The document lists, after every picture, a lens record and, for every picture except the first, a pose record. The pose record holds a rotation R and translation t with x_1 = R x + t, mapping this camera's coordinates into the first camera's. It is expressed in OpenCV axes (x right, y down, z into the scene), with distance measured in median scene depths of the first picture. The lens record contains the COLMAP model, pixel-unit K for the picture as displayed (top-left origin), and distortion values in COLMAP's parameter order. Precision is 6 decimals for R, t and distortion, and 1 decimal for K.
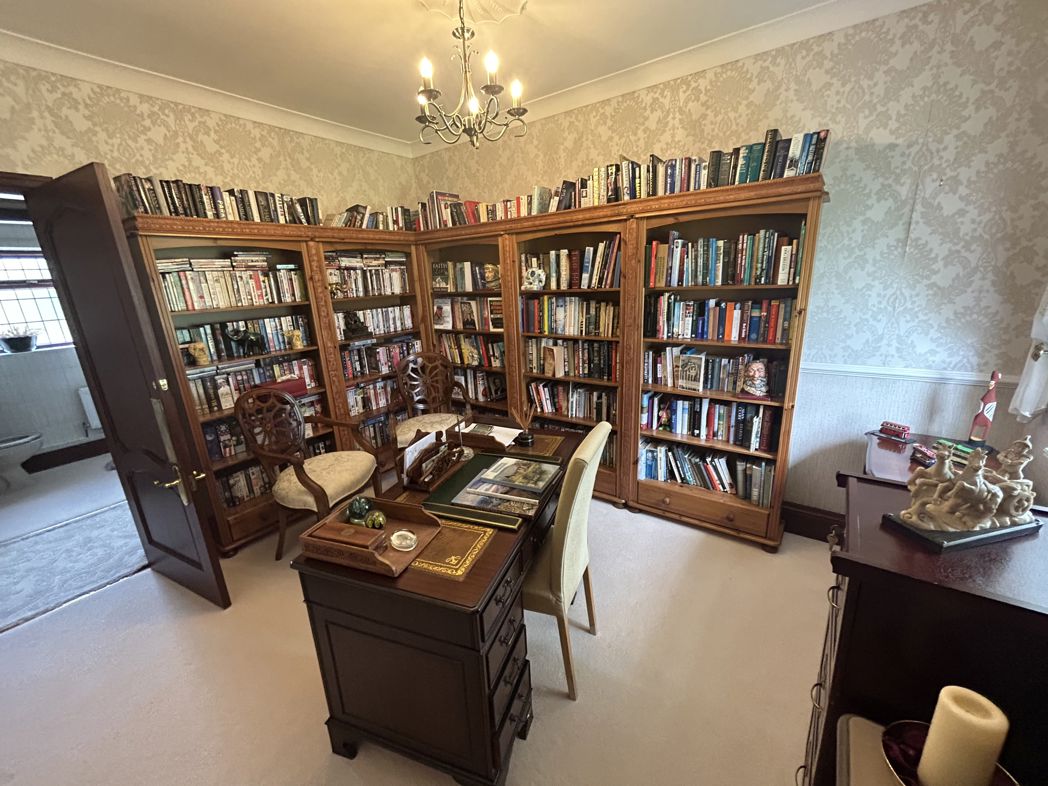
lens RADIAL K [[417.5, 0, 525.9], [0, 417.5, 390.0], [0, 0, 1]] dist [-0.002117, -0.000198]
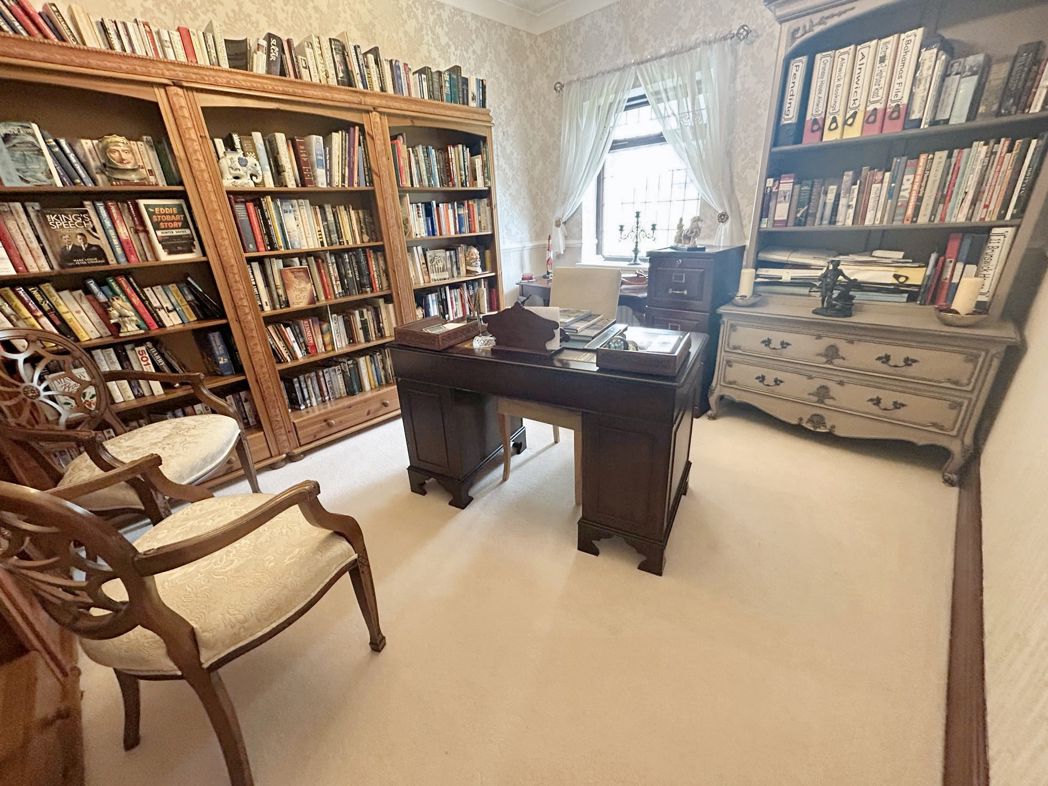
lens RADIAL K [[428.1, 0, 526.8], [0, 428.1, 391.2], [0, 0, 1]] dist [-0.002042, -0.000260]
pose [[0.156638, -0.342407, 0.926403, -0.782173], [0.305801, 0.908702, 0.284159, 0.014484], [-0.939122, 0.238784, 0.247046, 0.517098]]
